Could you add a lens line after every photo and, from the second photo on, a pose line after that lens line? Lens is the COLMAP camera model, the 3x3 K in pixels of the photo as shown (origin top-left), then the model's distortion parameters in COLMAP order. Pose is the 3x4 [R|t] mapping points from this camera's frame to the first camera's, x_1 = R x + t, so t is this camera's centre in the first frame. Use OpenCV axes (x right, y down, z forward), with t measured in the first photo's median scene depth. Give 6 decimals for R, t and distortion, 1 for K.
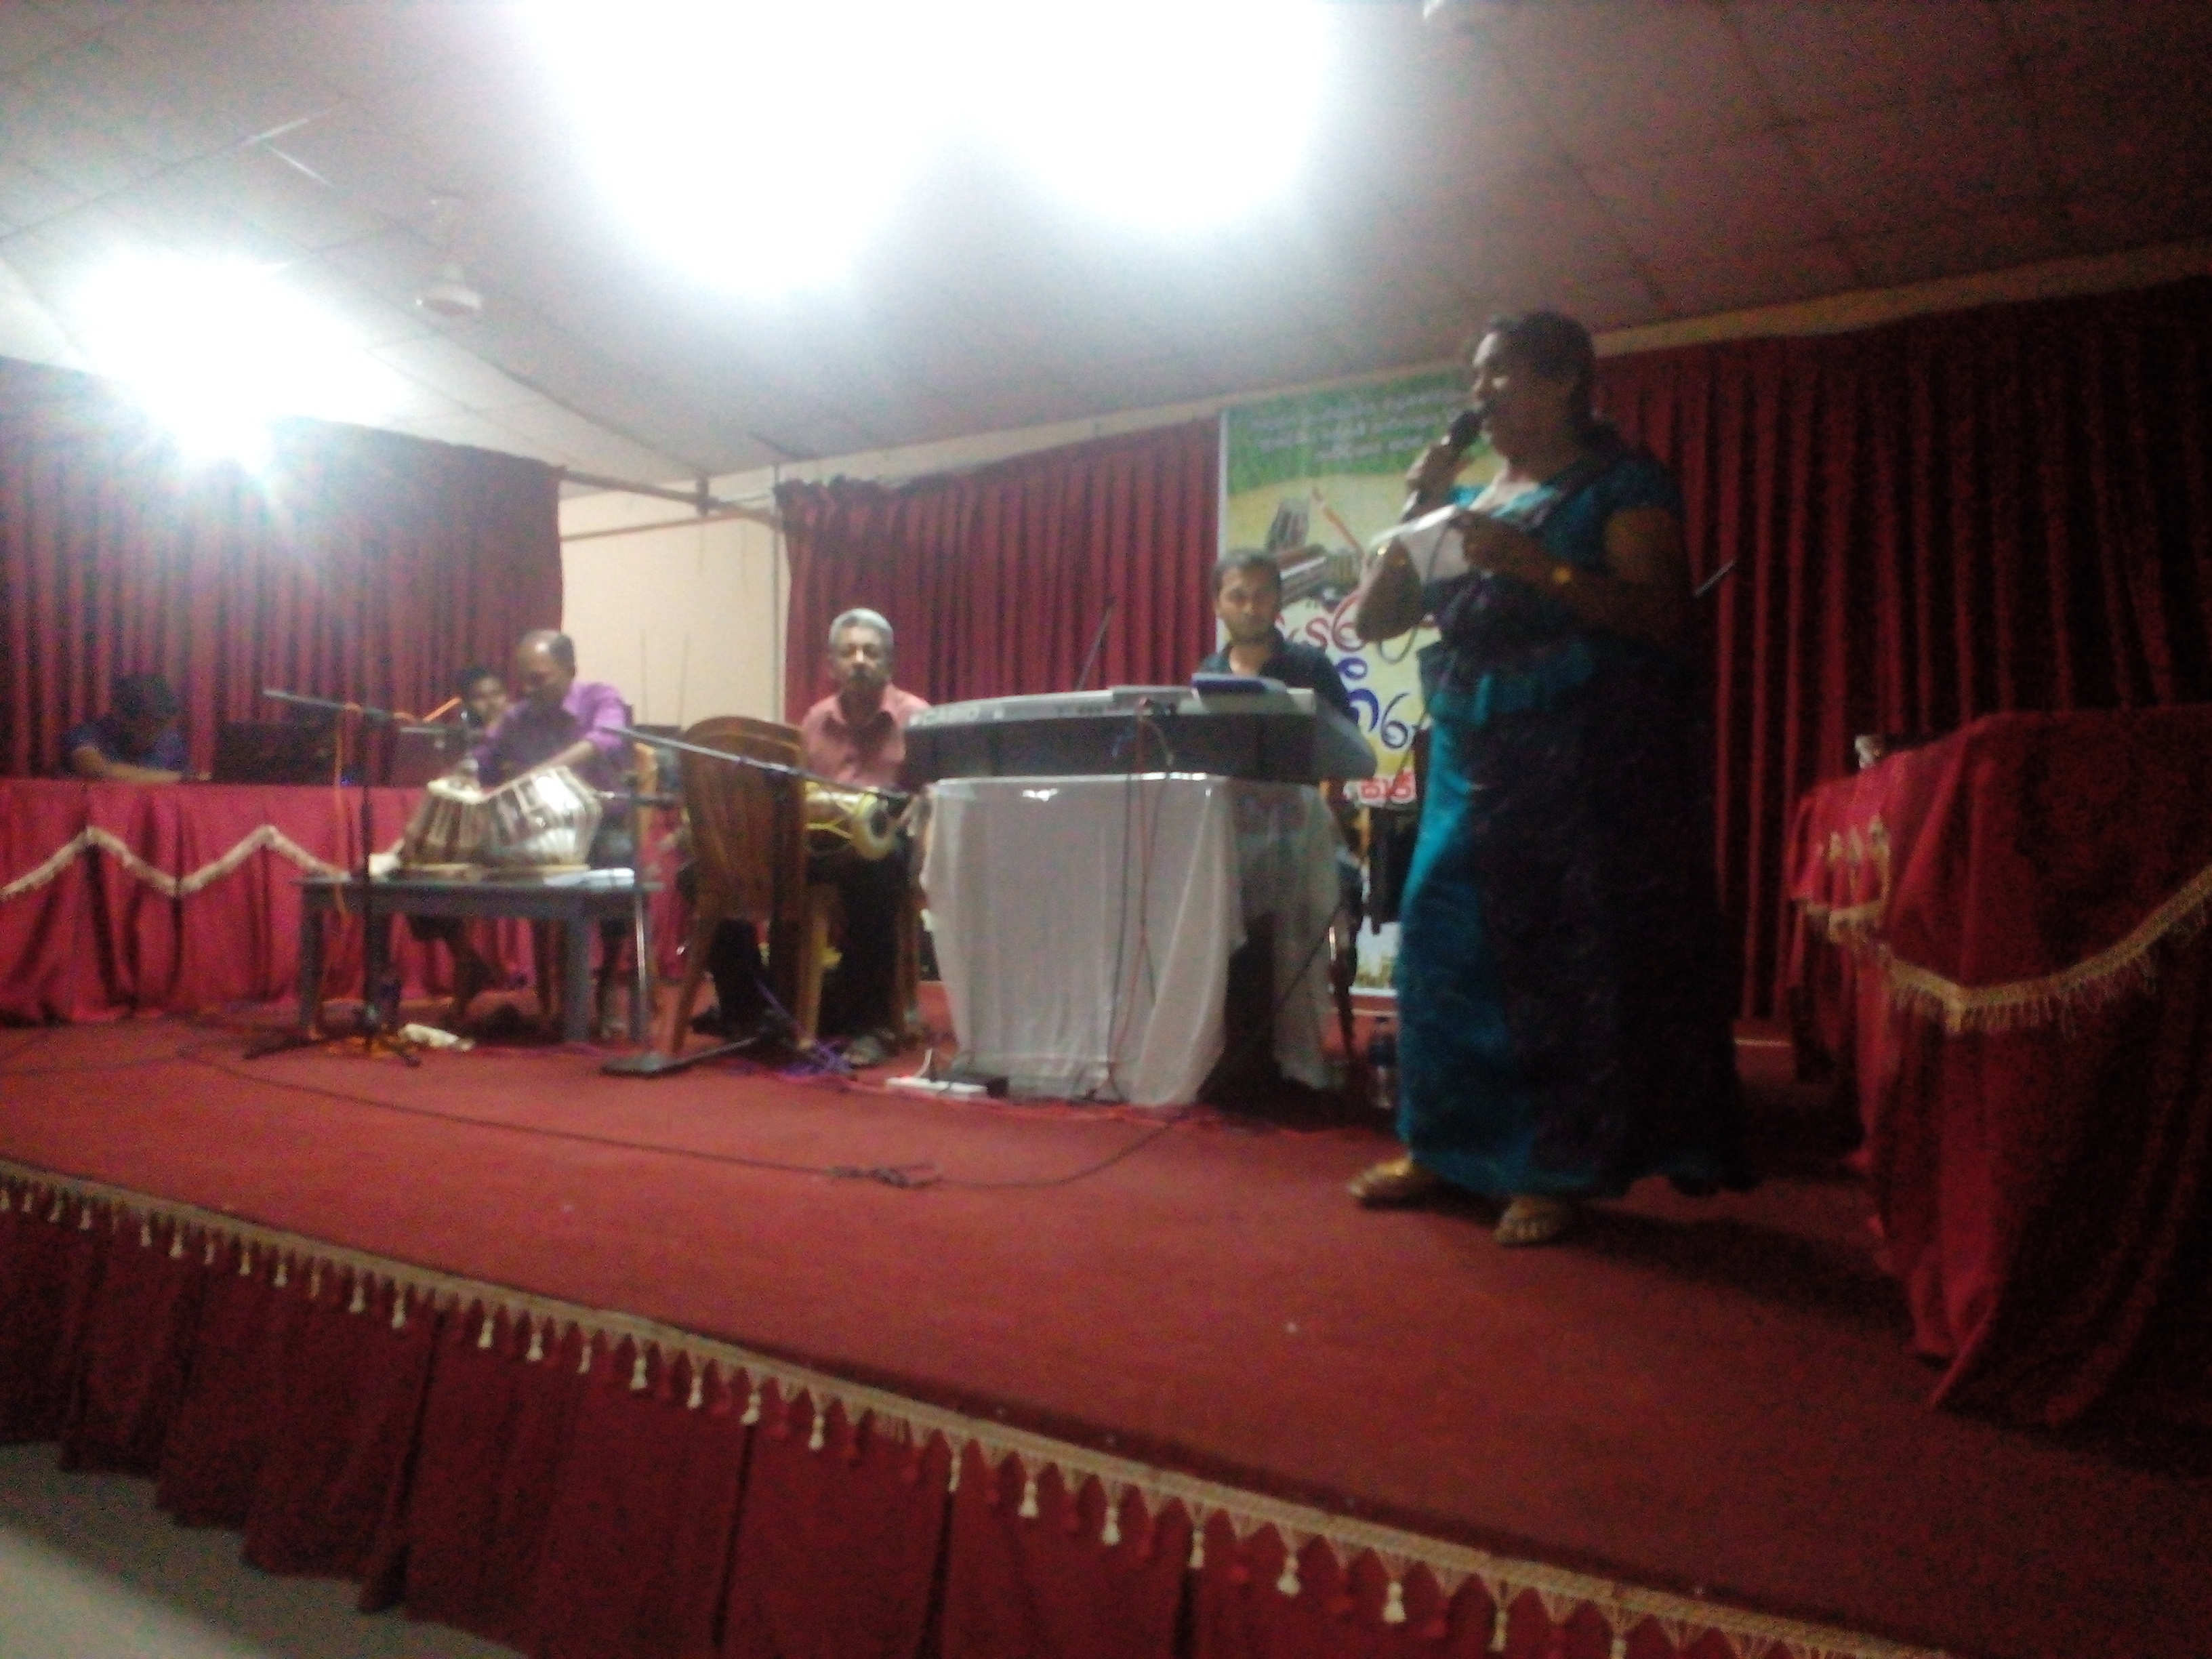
lens RADIAL K [[1839.7, 0, 1111.5], [0, 1839.7, 818.9], [0, 0, 1]] dist [0.045584, -0.066352]
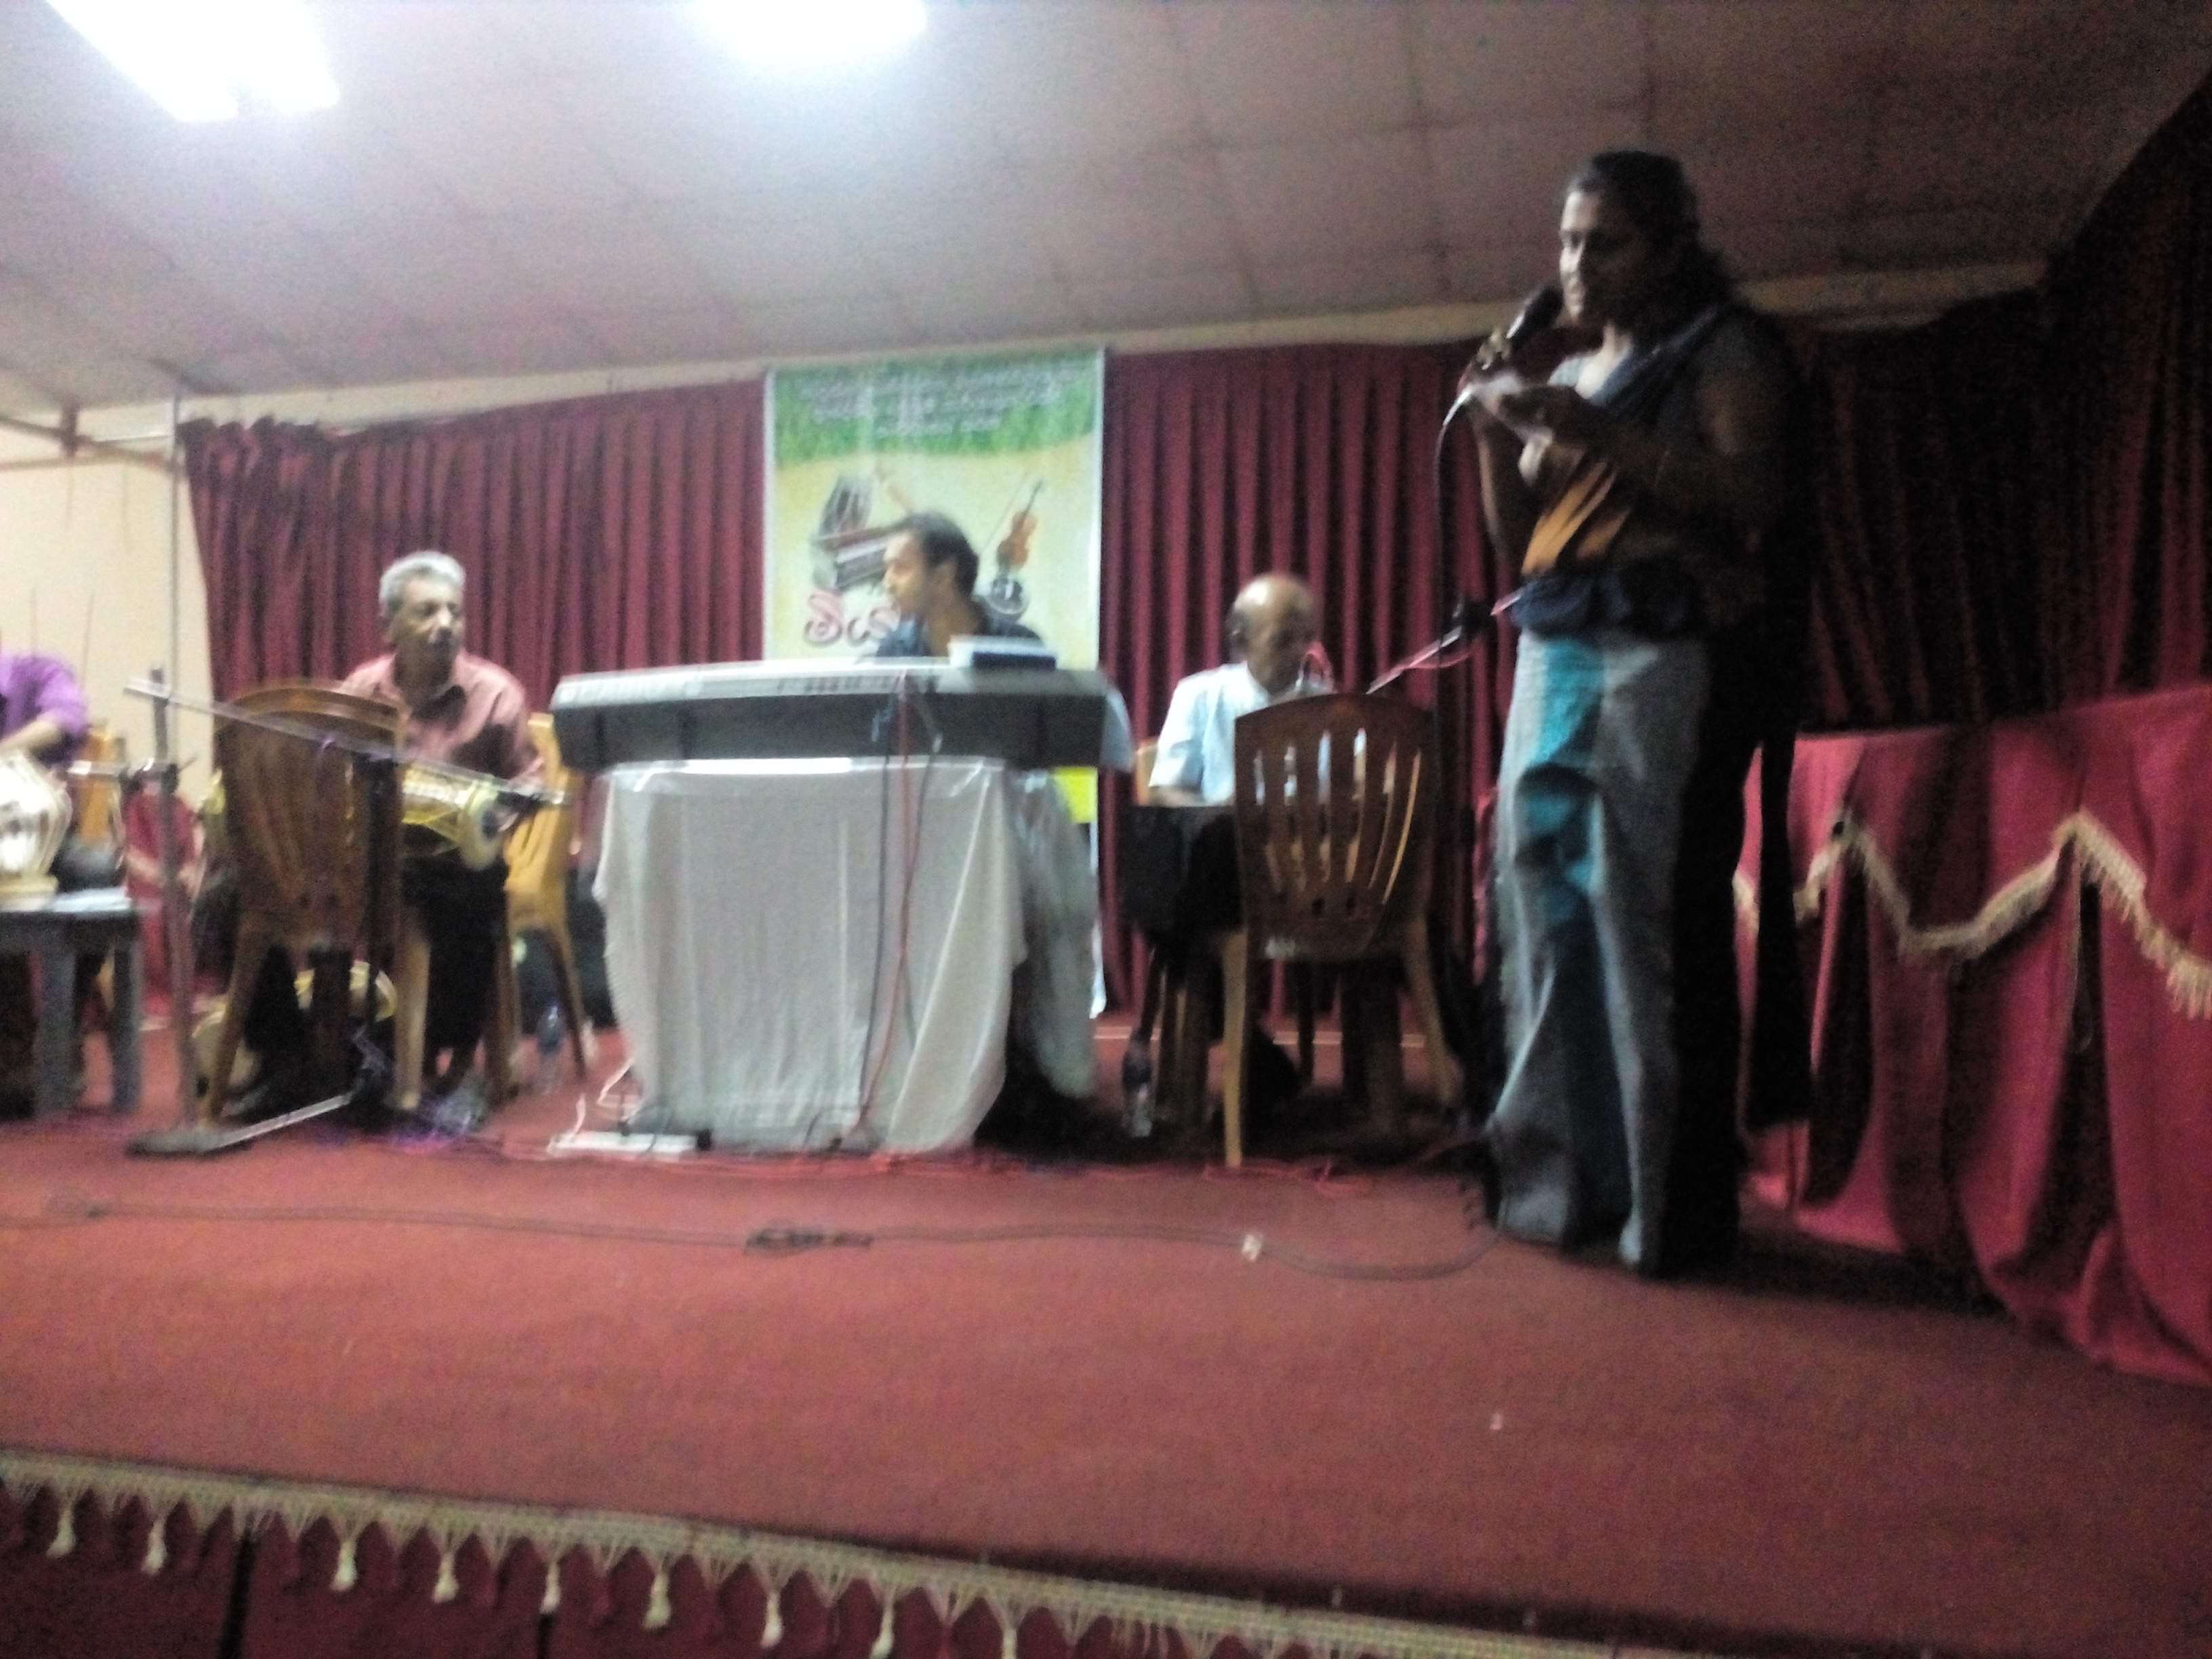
lens RADIAL K [[1839.7, 0, 1117.9], [0, 1839.7, 853.4], [0, 0, 1]] dist [0.045584, -0.066352]
pose [[0.934483, -0.006491, 0.355948, -0.178922], [0.003115, 0.999945, 0.010057, 0.008920], [-0.355994, -0.008289, 0.934452, 0.158658]]
